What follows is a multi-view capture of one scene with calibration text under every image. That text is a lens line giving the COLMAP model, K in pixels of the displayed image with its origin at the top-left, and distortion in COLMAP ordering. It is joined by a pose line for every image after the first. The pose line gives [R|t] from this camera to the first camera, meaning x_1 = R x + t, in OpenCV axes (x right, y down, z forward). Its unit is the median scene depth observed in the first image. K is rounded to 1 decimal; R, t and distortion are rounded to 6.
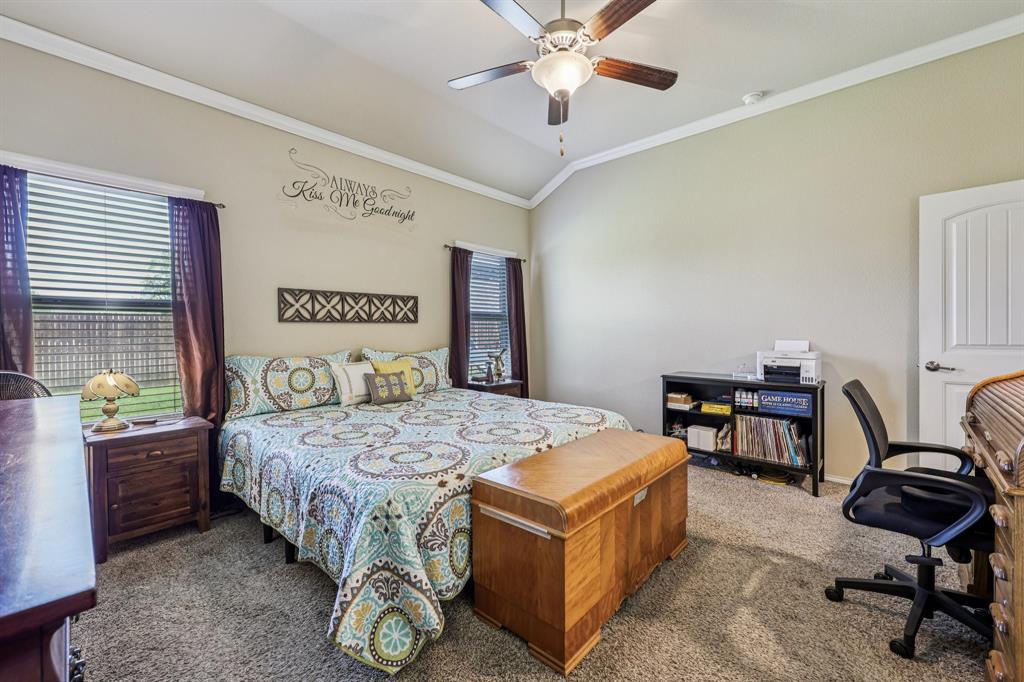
lens RADIAL K [[418.6, 0, 514.2], [0, 418.6, 332.4], [0, 0, 1]] dist [0.004075, -0.000196]
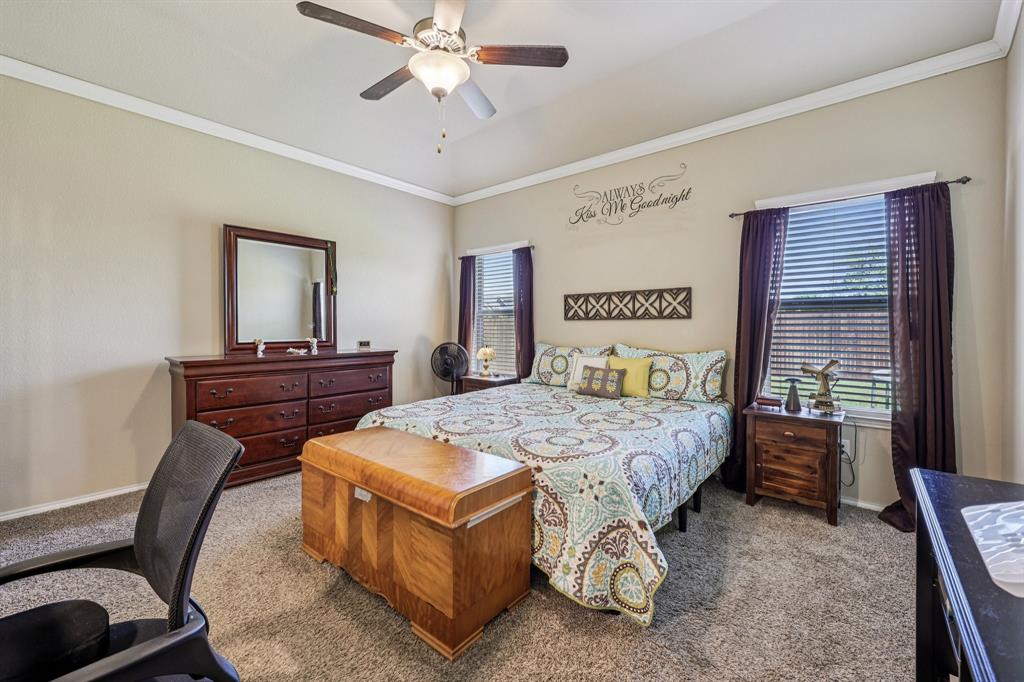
lens RADIAL K [[418.6, 0, 516.4], [0, 418.6, 331.8], [0, 0, 1]] dist [0.004075, -0.000196]
pose [[0.047839, 0.011916, -0.998784, 0.746150], [-0.012476, 0.999858, 0.011332, -0.001229], [0.998777, 0.011919, 0.047981, 0.755224]]
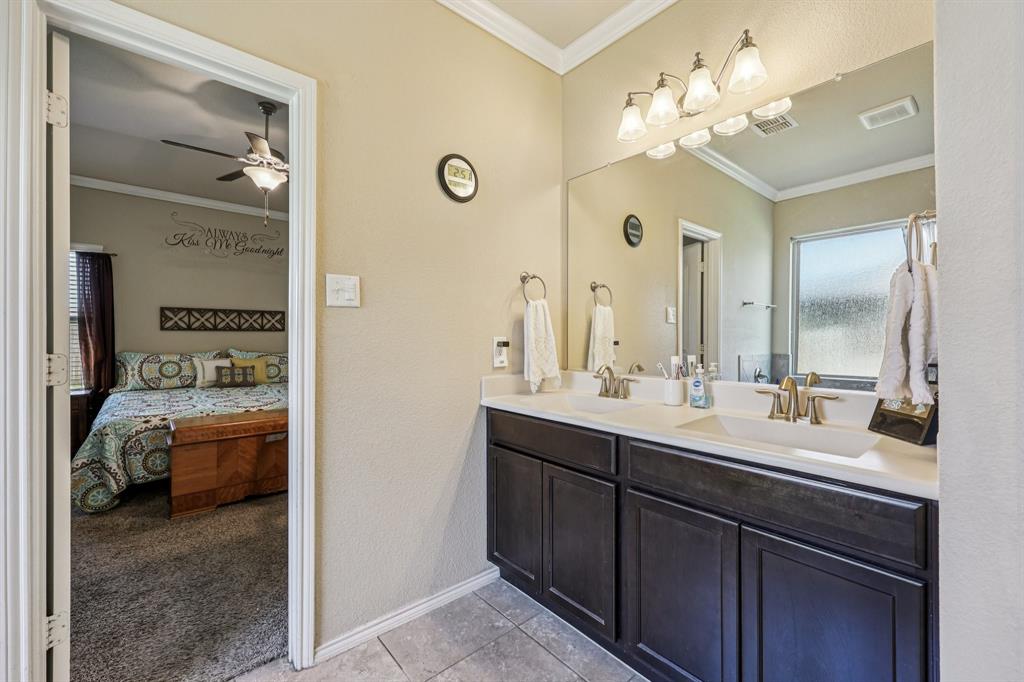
lens RADIAL K [[418.6, 0, 513.8], [0, 418.6, 336.0], [0, 0, 1]] dist [0.004075, -0.000196]
pose [[0.992037, 0.005934, -0.125811, 0.831383], [-0.007471, 0.999903, -0.011747, 0.003957], [0.125729, 0.012593, 0.991985, -0.300756]]
